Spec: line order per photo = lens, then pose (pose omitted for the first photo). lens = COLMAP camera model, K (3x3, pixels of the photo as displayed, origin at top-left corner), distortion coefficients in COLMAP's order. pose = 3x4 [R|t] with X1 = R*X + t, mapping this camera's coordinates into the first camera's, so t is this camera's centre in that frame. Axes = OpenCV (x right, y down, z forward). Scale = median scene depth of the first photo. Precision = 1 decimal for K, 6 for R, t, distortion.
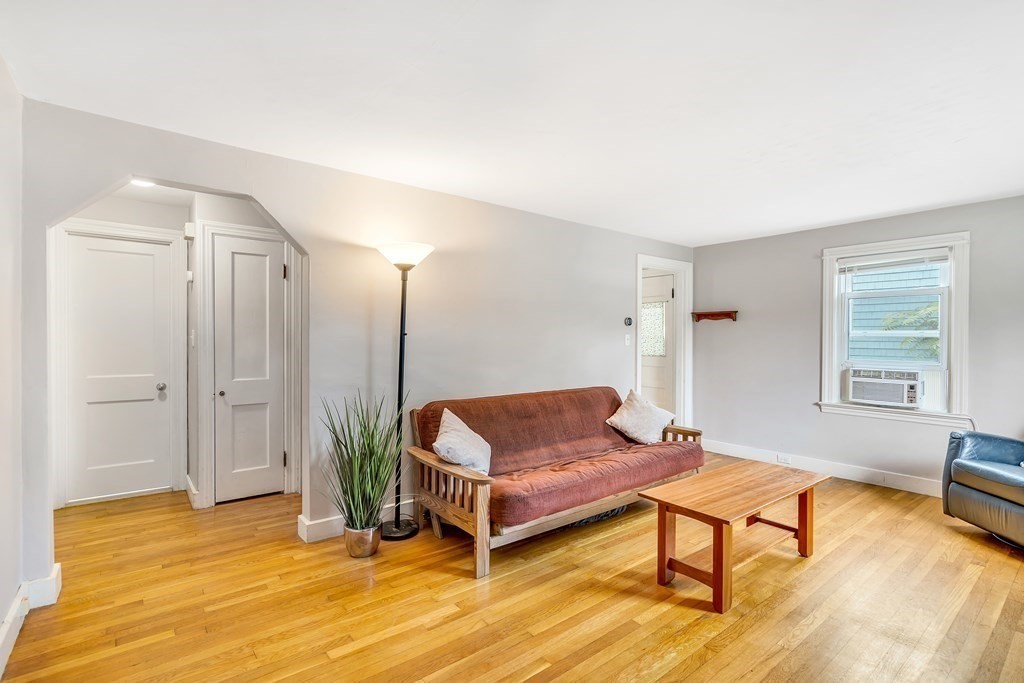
lens RADIAL K [[478.1, 0, 519.2], [0, 478.1, 339.1], [0, 0, 1]] dist [-0.013445, -0.000125]
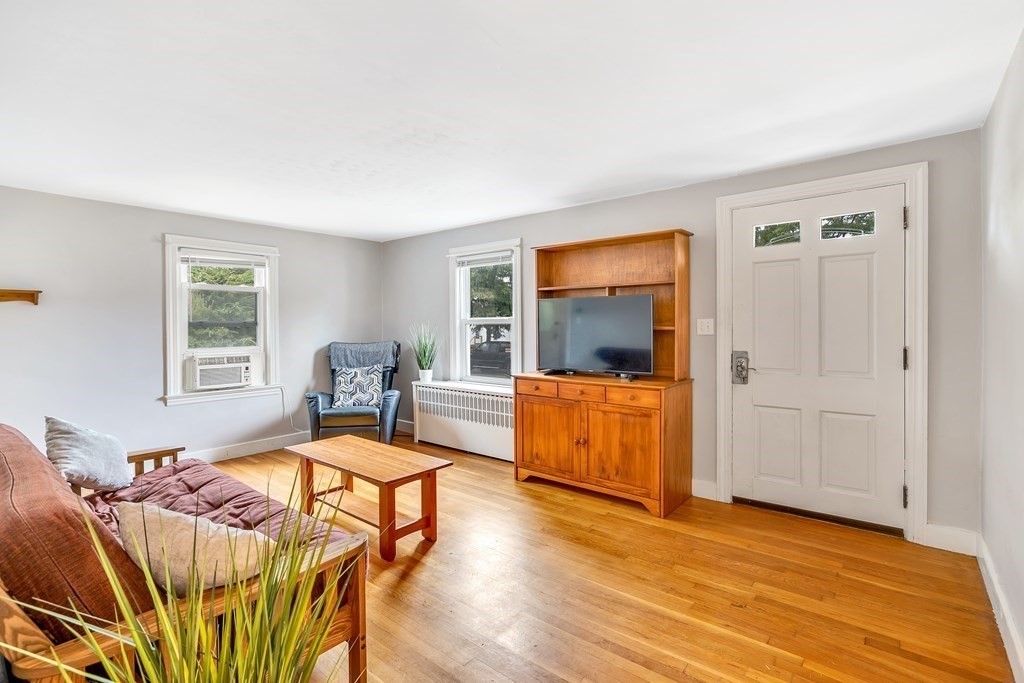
lens RADIAL K [[478.1, 0, 518.5], [0, 478.1, 335.6], [0, 0, 1]] dist [-0.013445, -0.000125]
pose [[-0.224335, -0.025286, 0.974184, -0.492192], [0.006760, 0.999599, 0.027503, -0.009703], [-0.974489, 0.012756, -0.224074, 0.590105]]
